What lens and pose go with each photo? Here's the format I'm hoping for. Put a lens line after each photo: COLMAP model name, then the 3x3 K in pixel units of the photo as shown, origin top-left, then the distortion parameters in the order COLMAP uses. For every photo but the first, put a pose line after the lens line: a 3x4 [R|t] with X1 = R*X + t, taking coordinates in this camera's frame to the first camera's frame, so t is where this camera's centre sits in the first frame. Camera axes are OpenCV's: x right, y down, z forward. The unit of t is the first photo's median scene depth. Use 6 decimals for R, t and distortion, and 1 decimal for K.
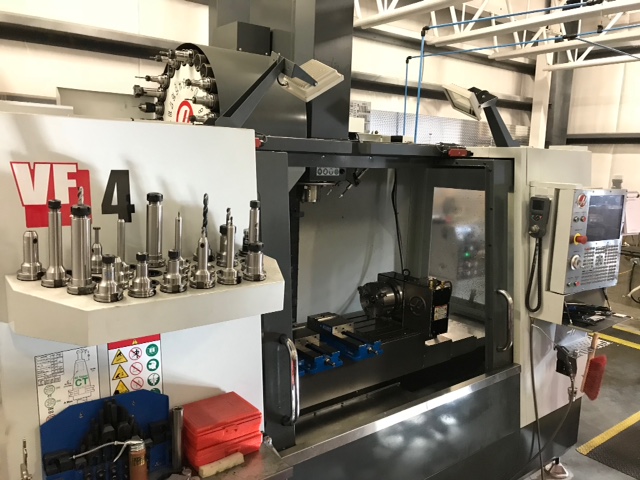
lens RADIAL K [[529.8, 0, 316.2], [0, 529.8, 238.4], [0, 0, 1]] dist [0.009215, 0.000726]
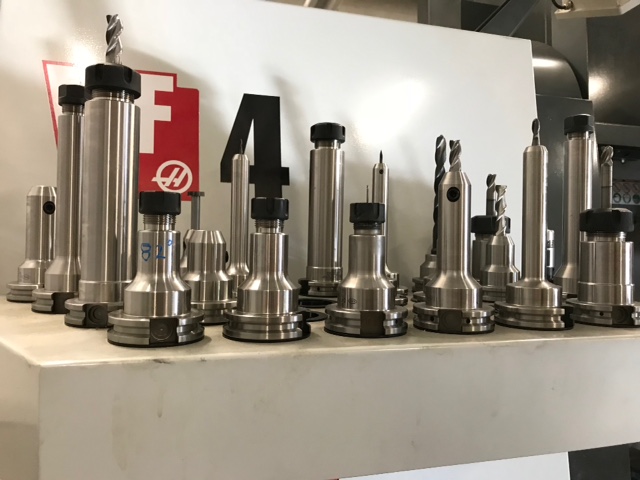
lens RADIAL K [[528.1, 0, 316.6], [0, 528.1, 238.9], [0, 0, 1]] dist [0.043665, -0.074179]
pose [[0.933348, -0.050921, -0.355343, -0.103262], [-0.024849, 0.978348, -0.205467, 0.062312], [0.358112, 0.200602, 0.911874, 0.392476]]
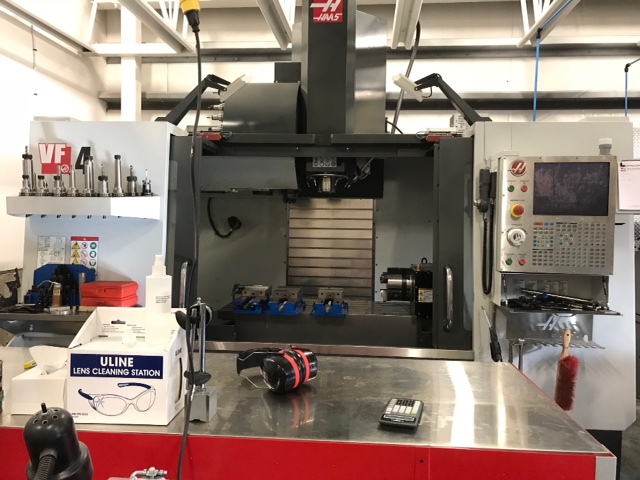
lens RADIAL K [[529.8, 0, 316.2], [0, 529.8, 238.4], [0, 0, 1]] dist [0.009215, 0.000726]
pose [[0.729259, 0.004152, -0.684226, 1.000597], [-0.098781, 0.990145, -0.099274, 0.198265], [0.677070, 0.139985, 0.722482, 0.146456]]
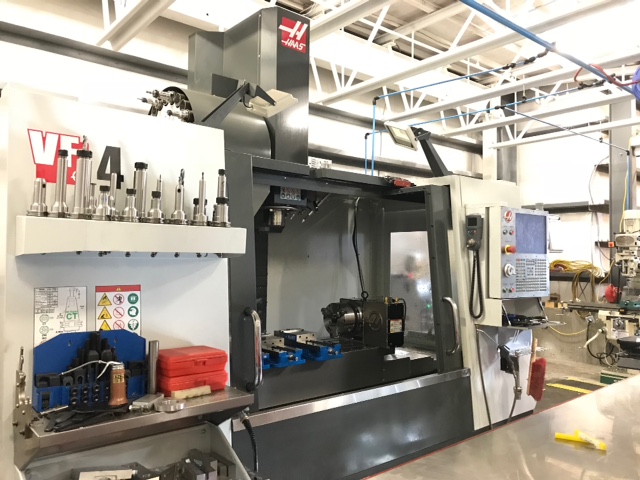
lens RADIAL K [[528.1, 0, 316.6], [0, 528.1, 238.9], [0, 0, 1]] dist [0.043665, -0.074179]
pose [[0.998798, -0.015600, 0.046474, 0.029062], [0.024086, 0.981864, -0.188051, 0.213149], [-0.042697, 0.188944, 0.981059, -0.129743]]
